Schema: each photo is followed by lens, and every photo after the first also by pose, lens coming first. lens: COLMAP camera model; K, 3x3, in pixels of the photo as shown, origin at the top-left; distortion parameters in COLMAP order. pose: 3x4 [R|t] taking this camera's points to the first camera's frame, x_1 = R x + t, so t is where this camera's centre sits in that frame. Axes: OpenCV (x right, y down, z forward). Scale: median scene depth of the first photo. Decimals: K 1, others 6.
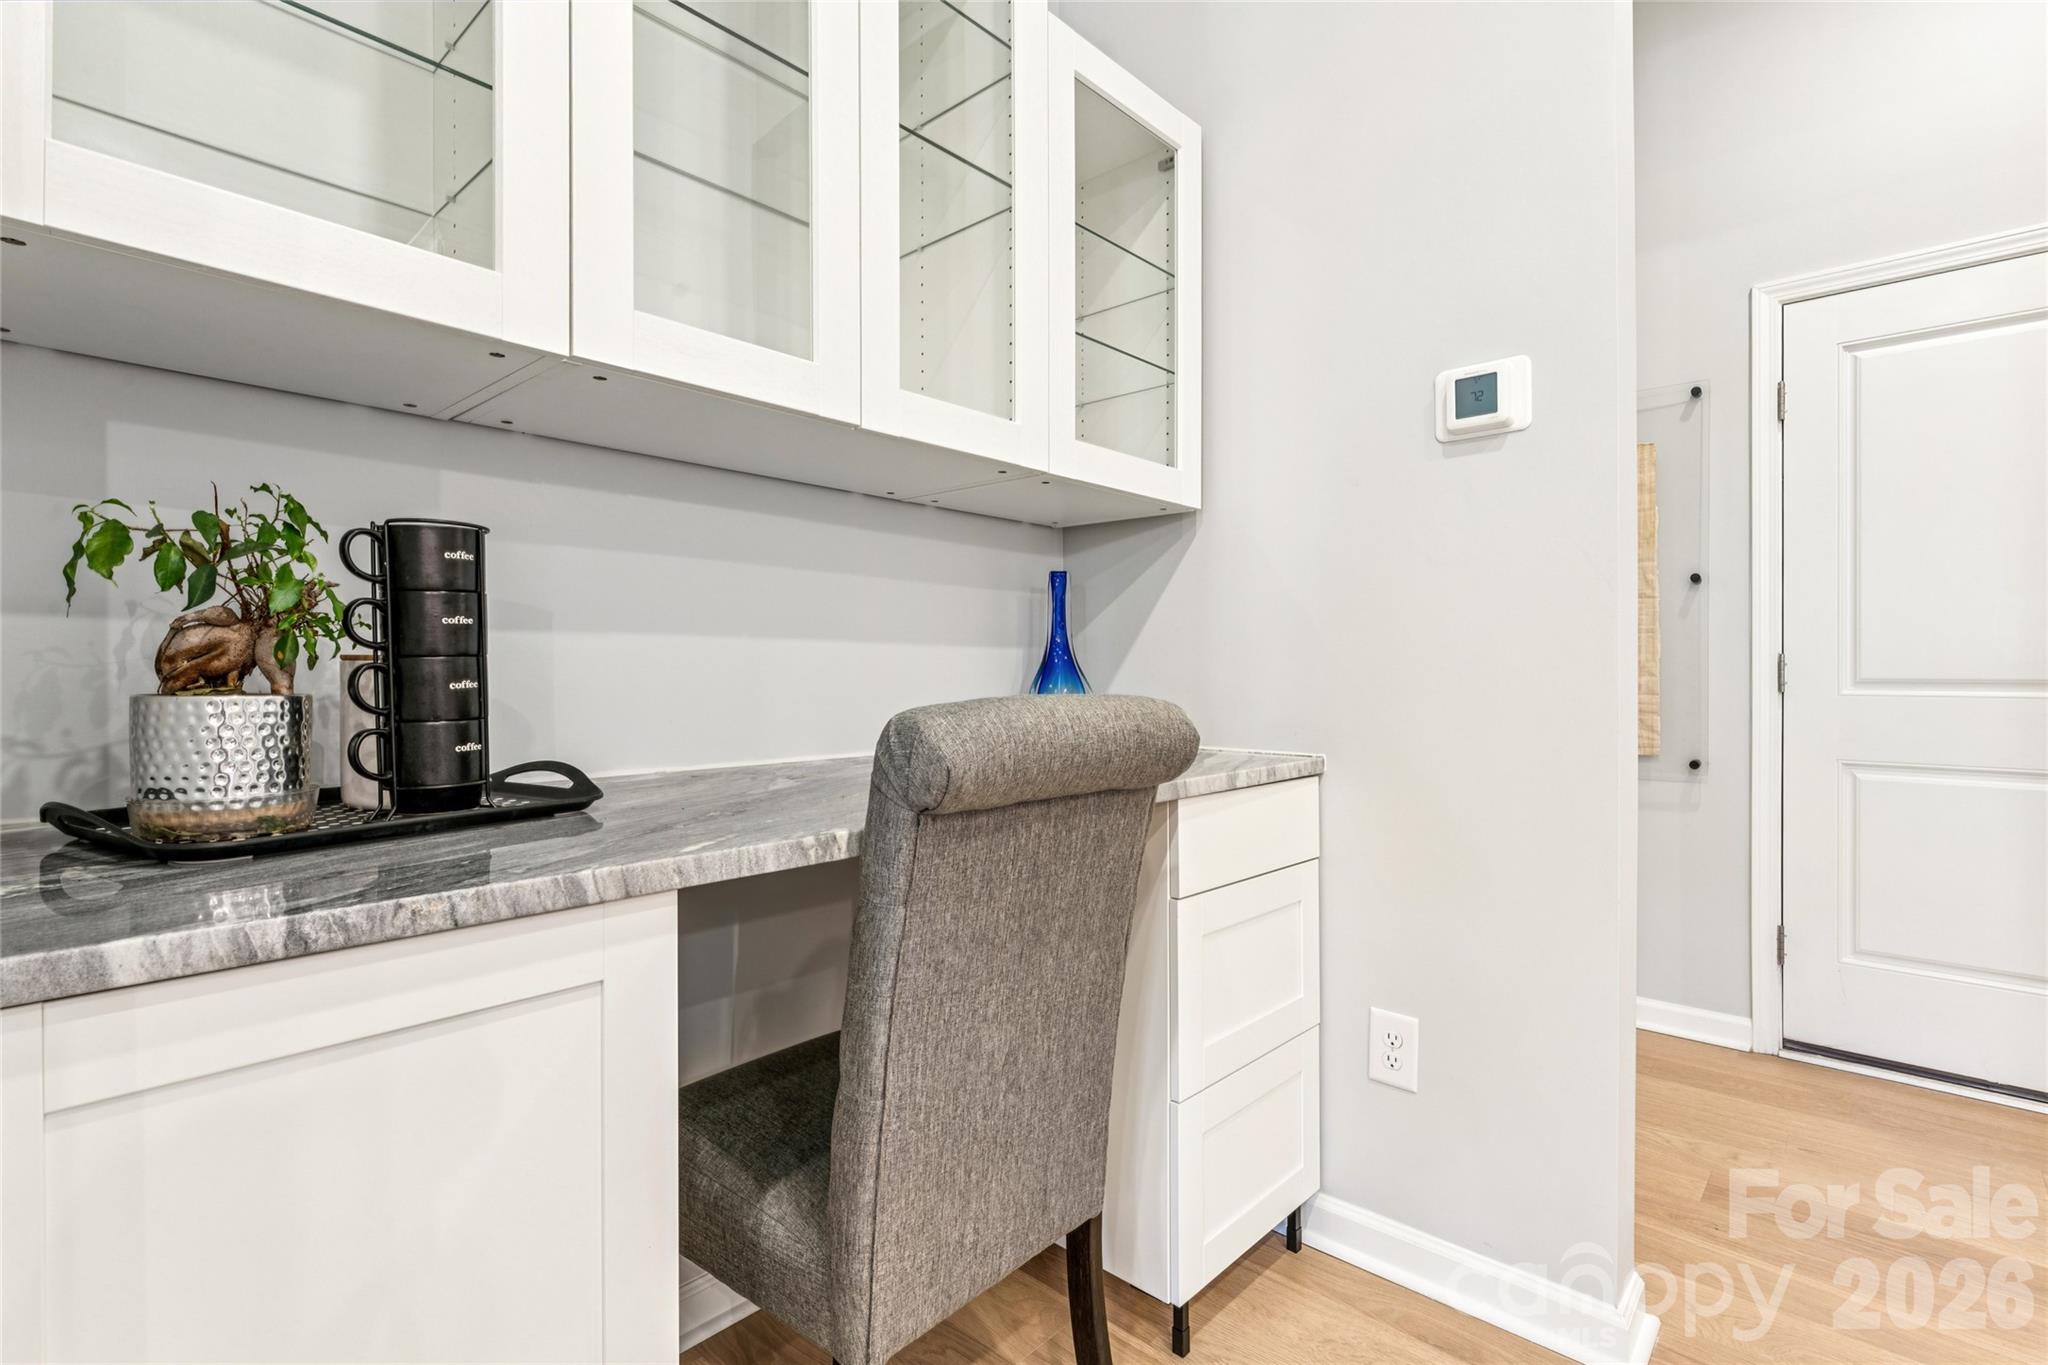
lens RADIAL K [[955.1, 0, 1033.0], [0, 955.1, 664.0], [0, 0, 1]] dist [-0.001559, -0.000343]
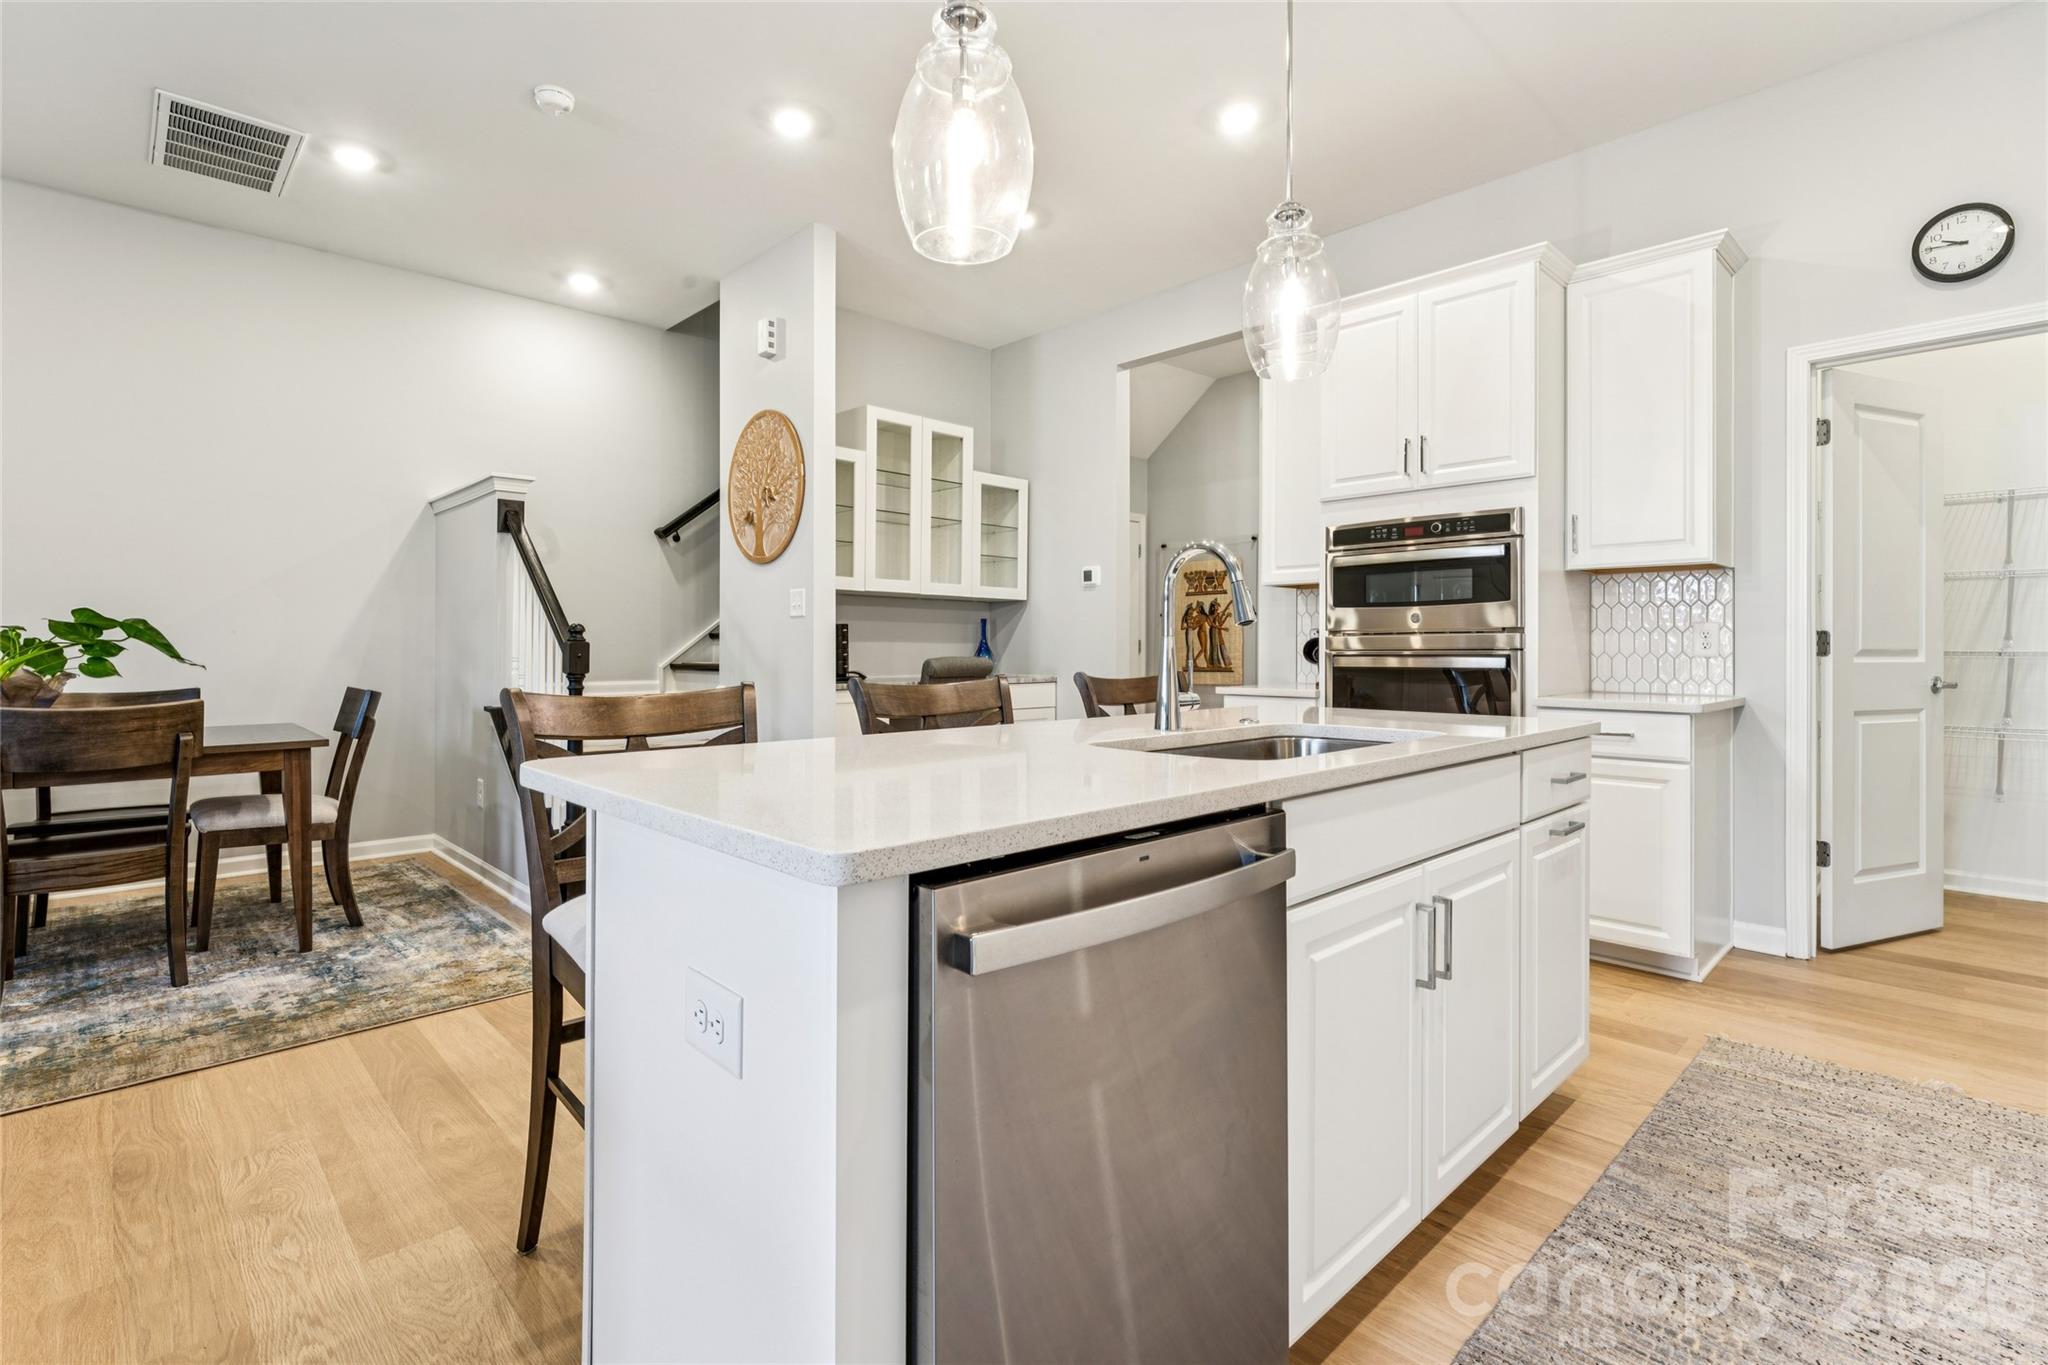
lens RADIAL K [[942.8, 0, 1029.4], [0, 942.8, 648.4], [0, 0, 1]] dist [-0.000258, -0.000104]
pose [[0.998190, -0.000828, -0.060136, 0.437433], [0.001241, 0.999976, 0.006818, -0.027739], [0.060129, -0.006881, 0.998167, -2.496088]]
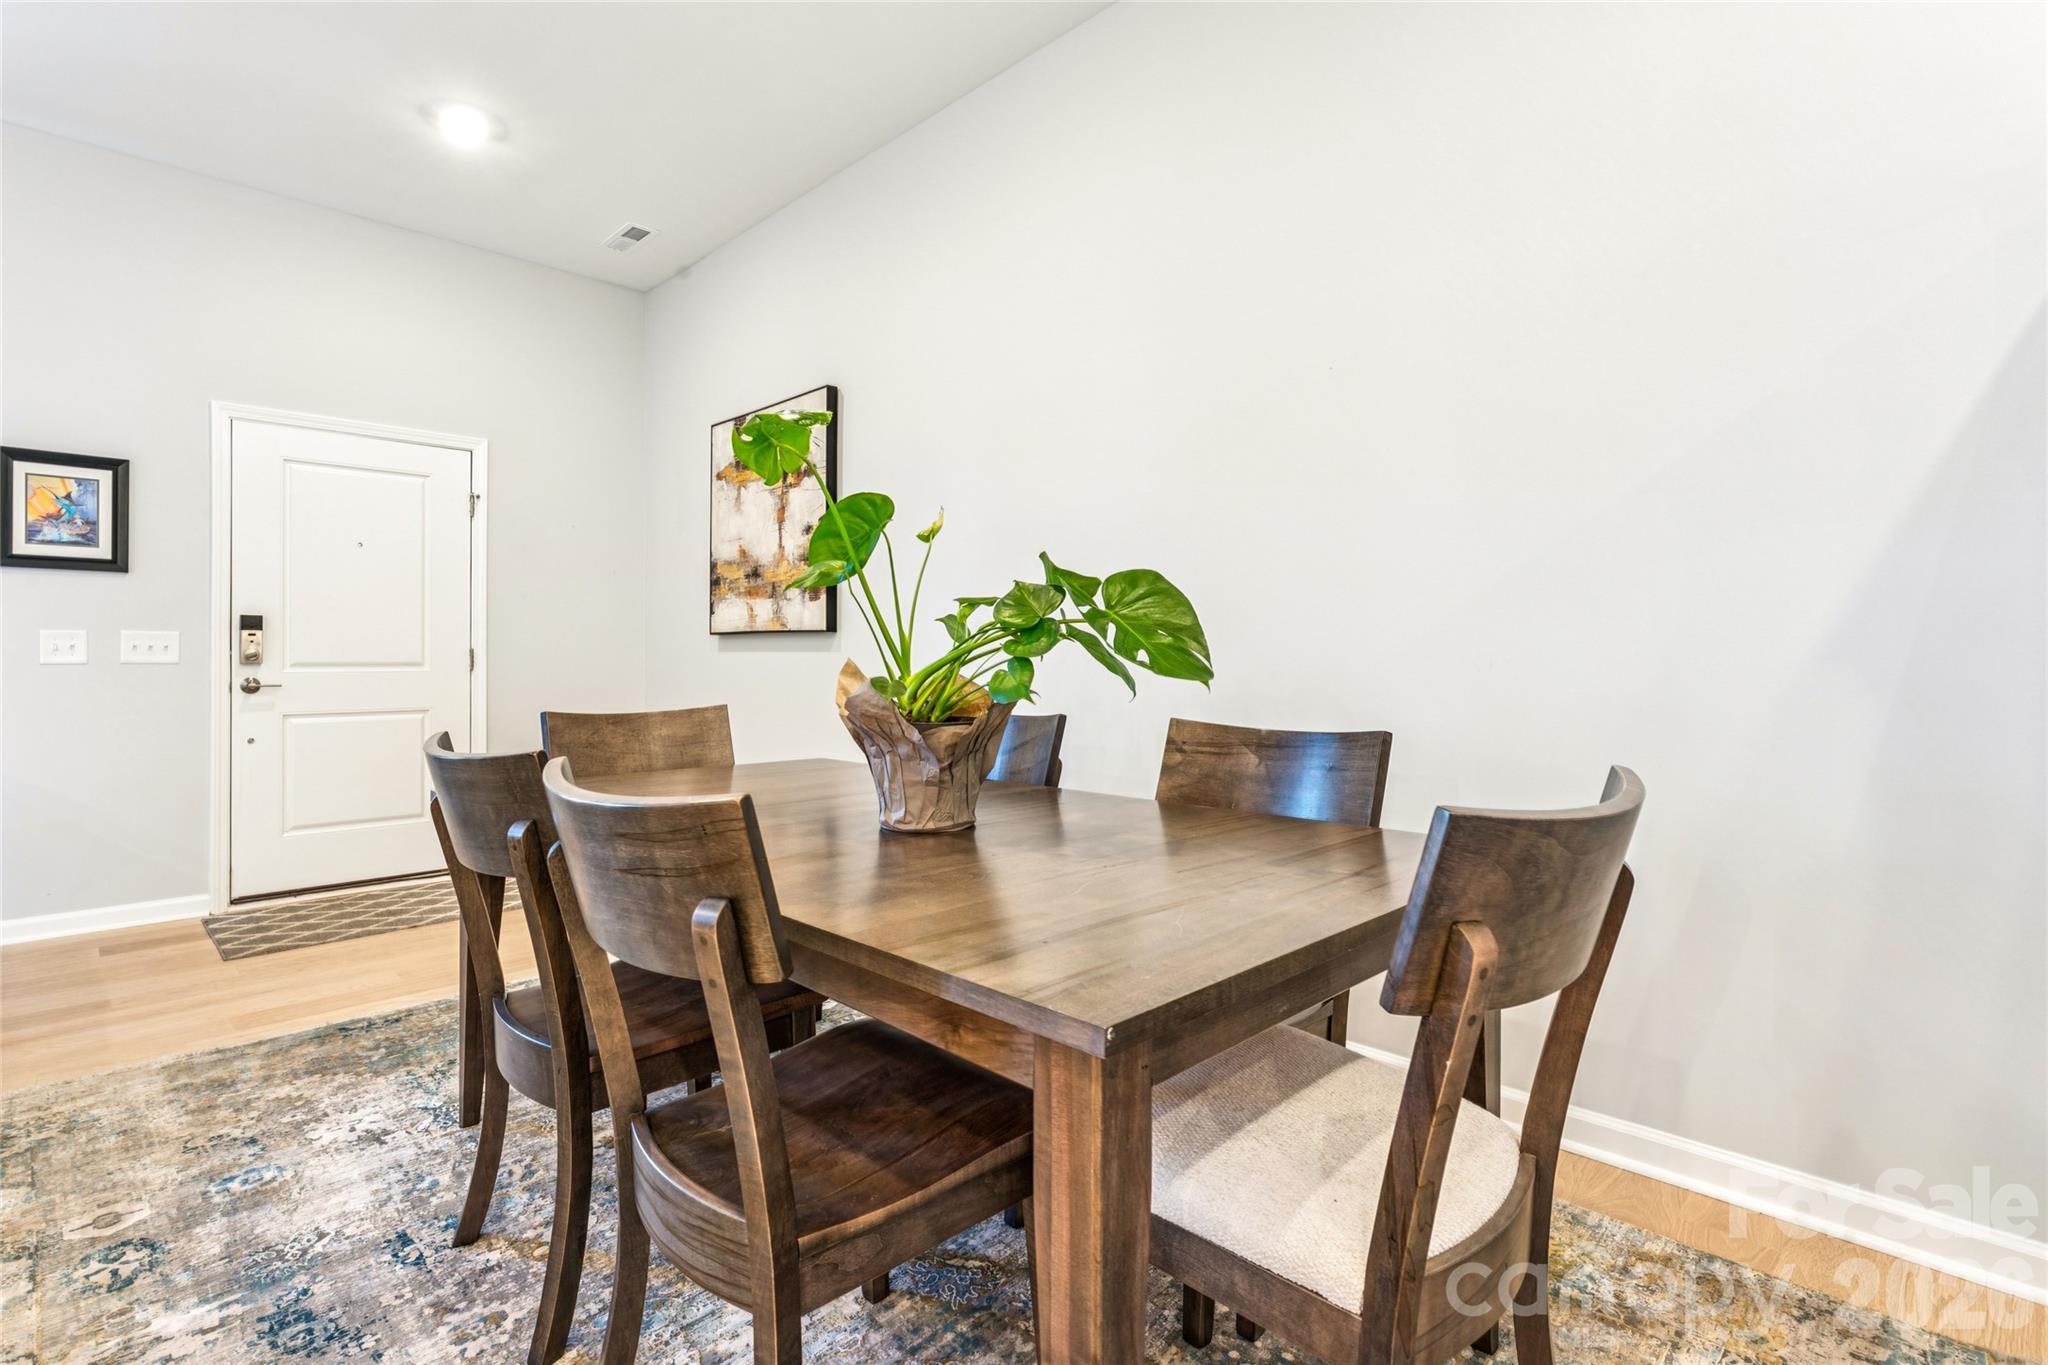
lens RADIAL K [[982.7, 0, 1012.9], [0, 982.7, 664.7], [0, 0, 1]] dist [-0.001238, -0.000128]
pose [[-0.055758, 0.005004, -0.998432, -0.688937], [0.007902, 0.999958, 0.004570, 0.004813], [0.998413, -0.007635, -0.055795, -0.590772]]
